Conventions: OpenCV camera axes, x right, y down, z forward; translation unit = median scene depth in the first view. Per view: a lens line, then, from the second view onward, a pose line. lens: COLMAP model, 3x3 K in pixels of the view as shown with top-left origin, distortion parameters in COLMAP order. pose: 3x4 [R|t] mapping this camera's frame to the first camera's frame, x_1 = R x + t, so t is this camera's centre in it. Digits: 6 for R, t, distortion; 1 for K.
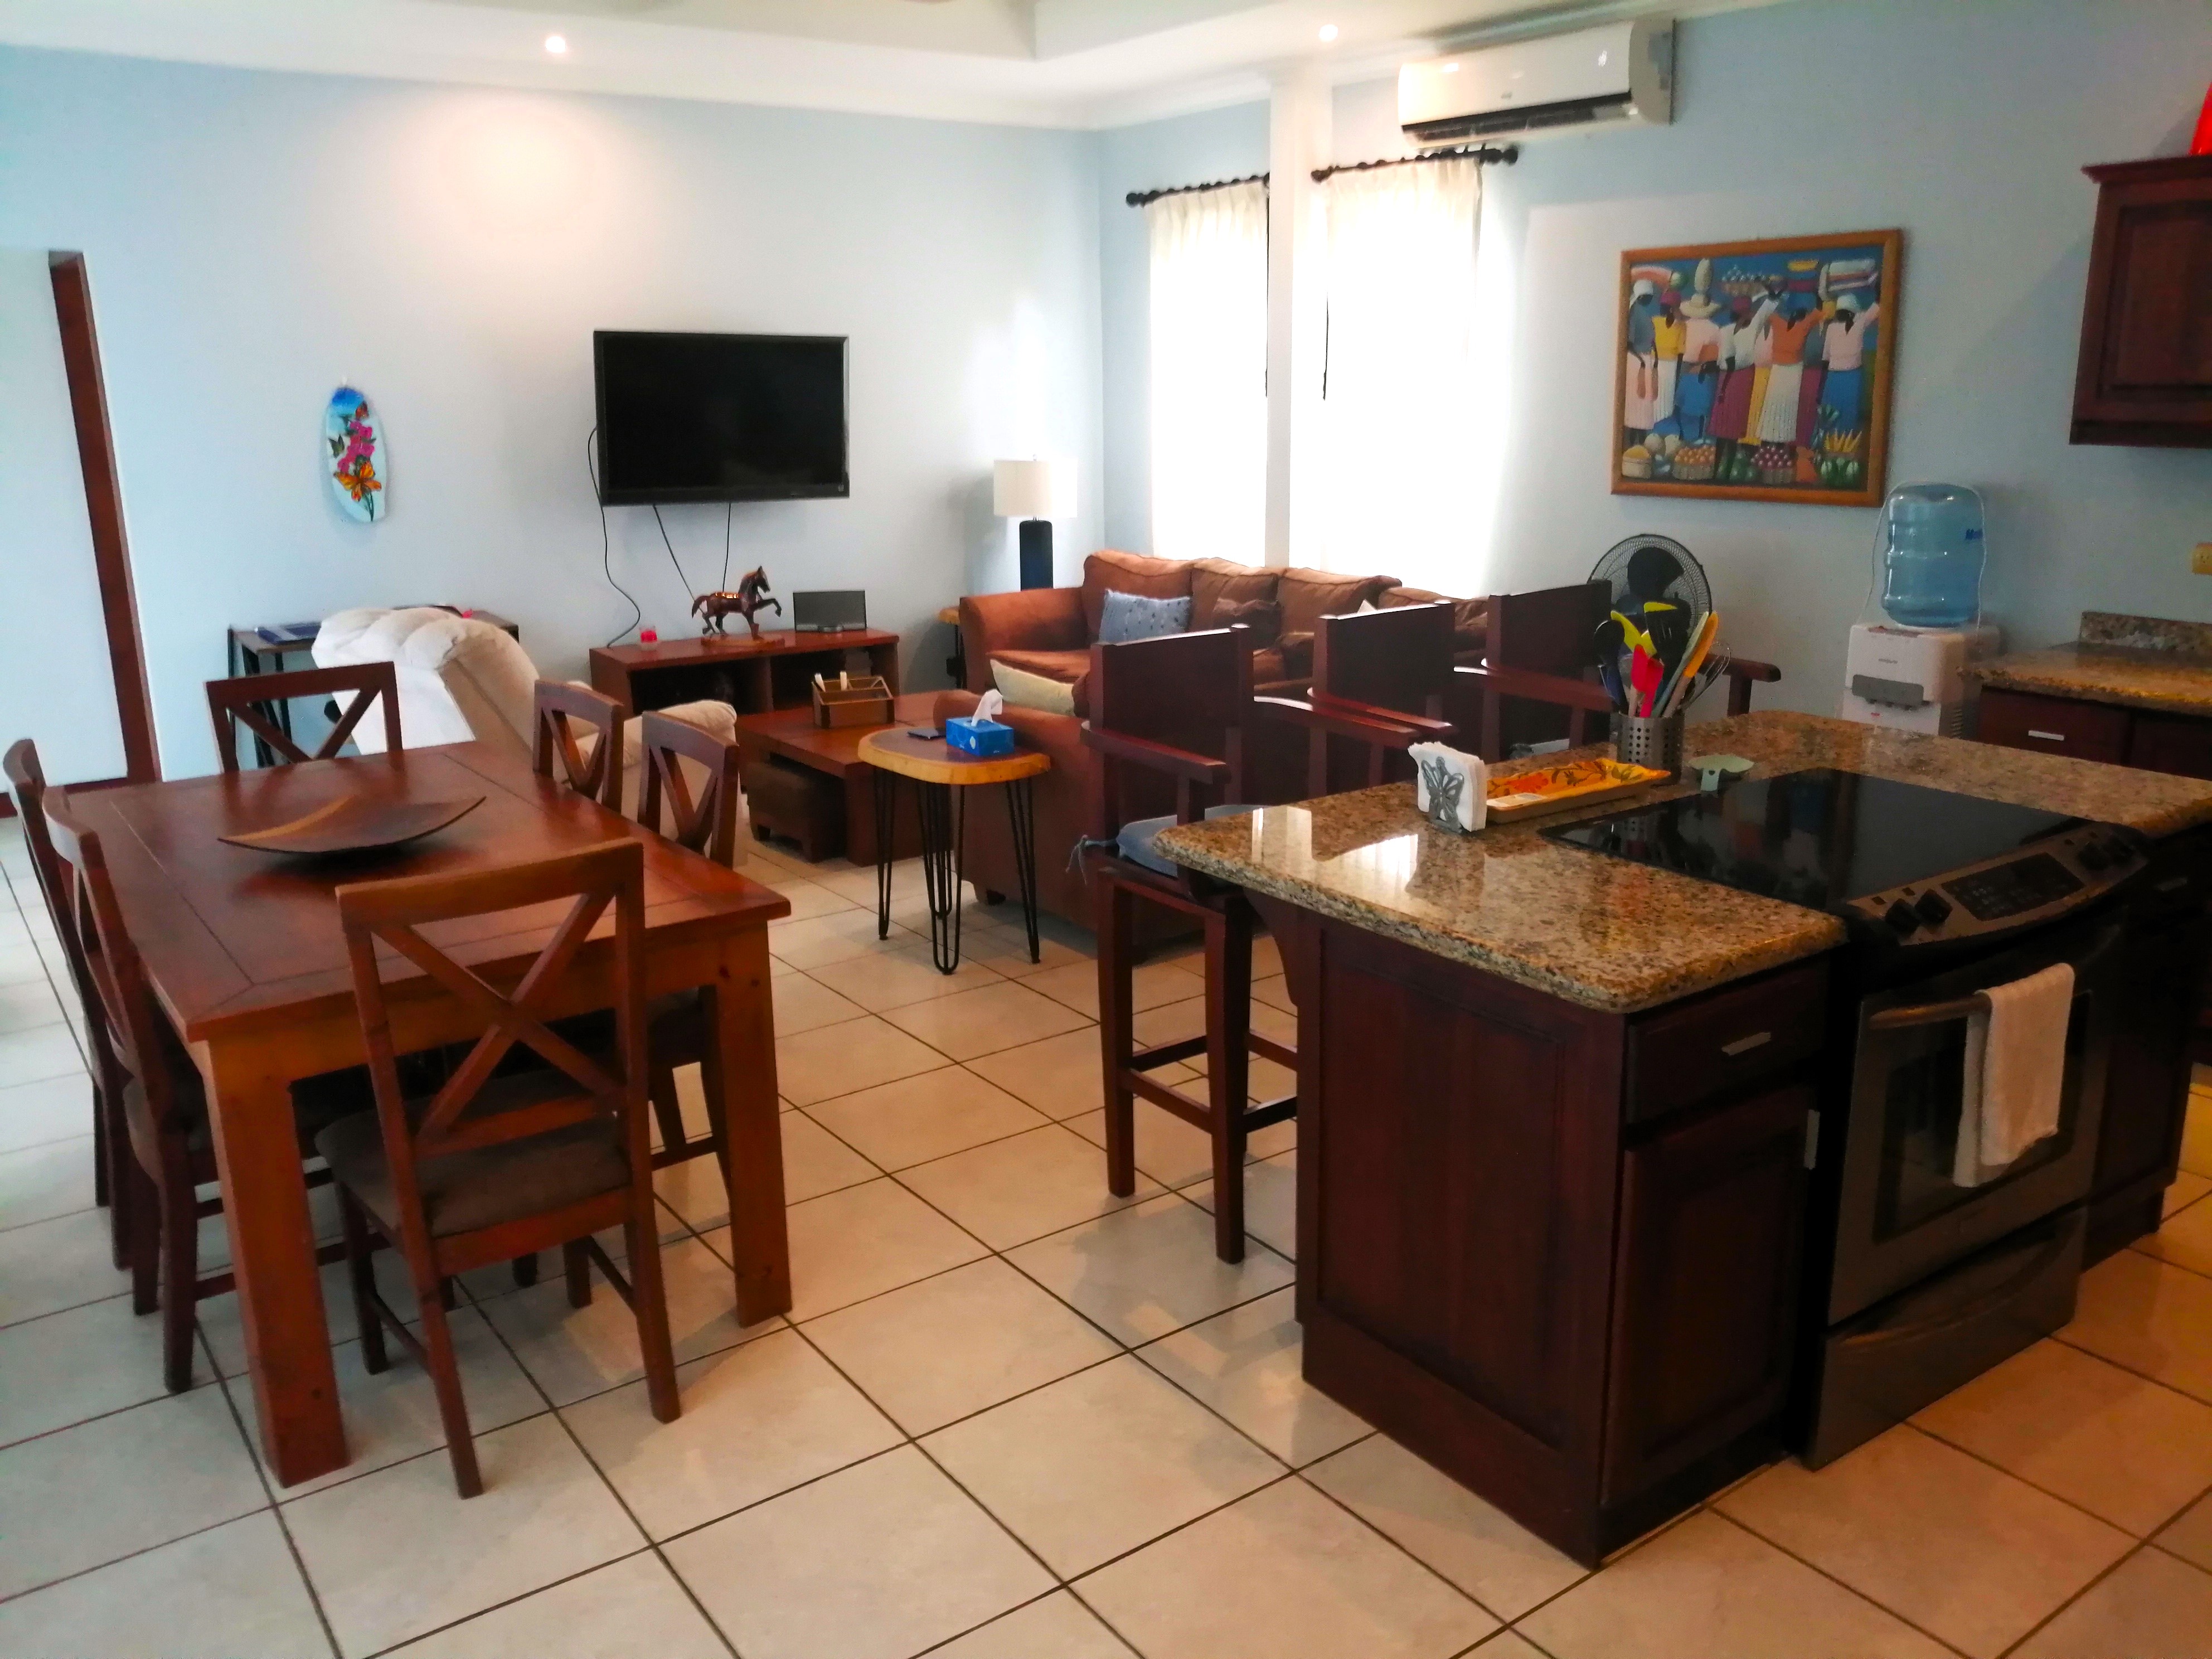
lens RADIAL K [[1771.4, 0, 1106.0], [0, 1771.4, 829.5], [0, 0, 1]] dist [0.055814, -0.090416]
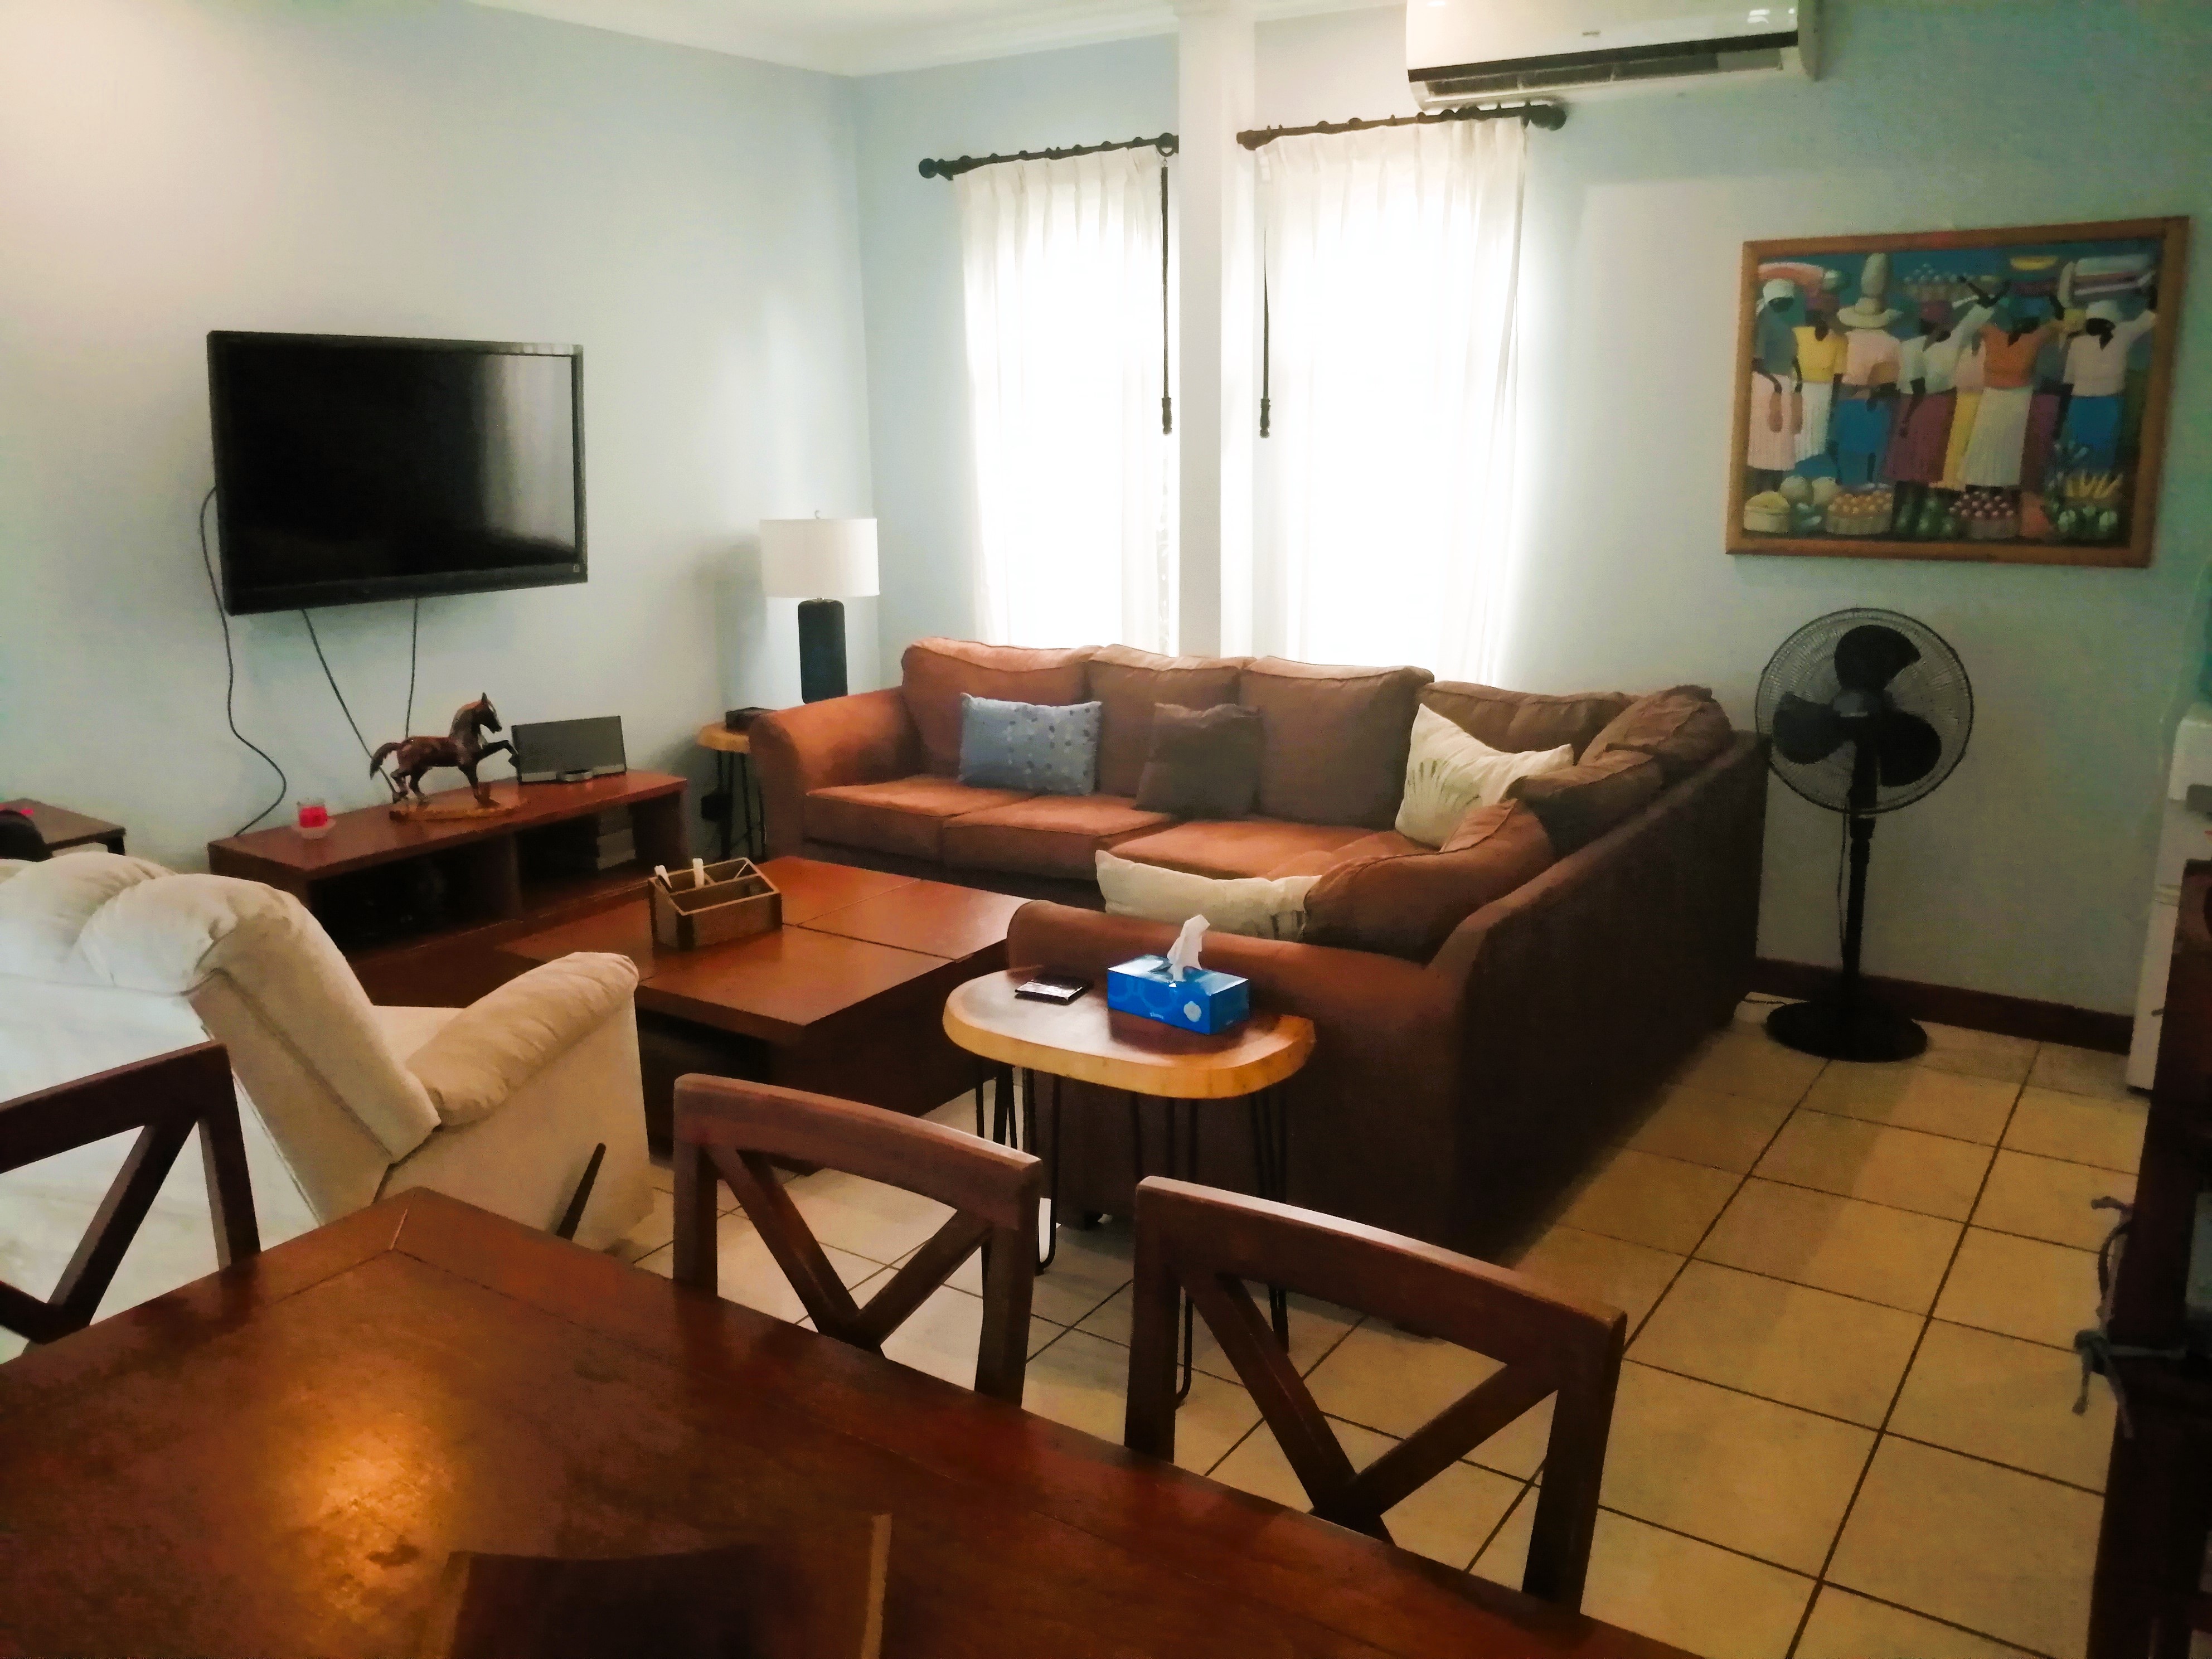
lens RADIAL K [[1779.0, 0, 1116.2], [0, 1779.0, 828.6], [0, 0, 1]] dist [0.008113, -0.034482]
pose [[0.936510, -0.081985, 0.340923, -0.251369], [0.088457, 0.996074, -0.003457, -0.093876], [-0.339301, 0.033395, 0.940085, 0.380901]]
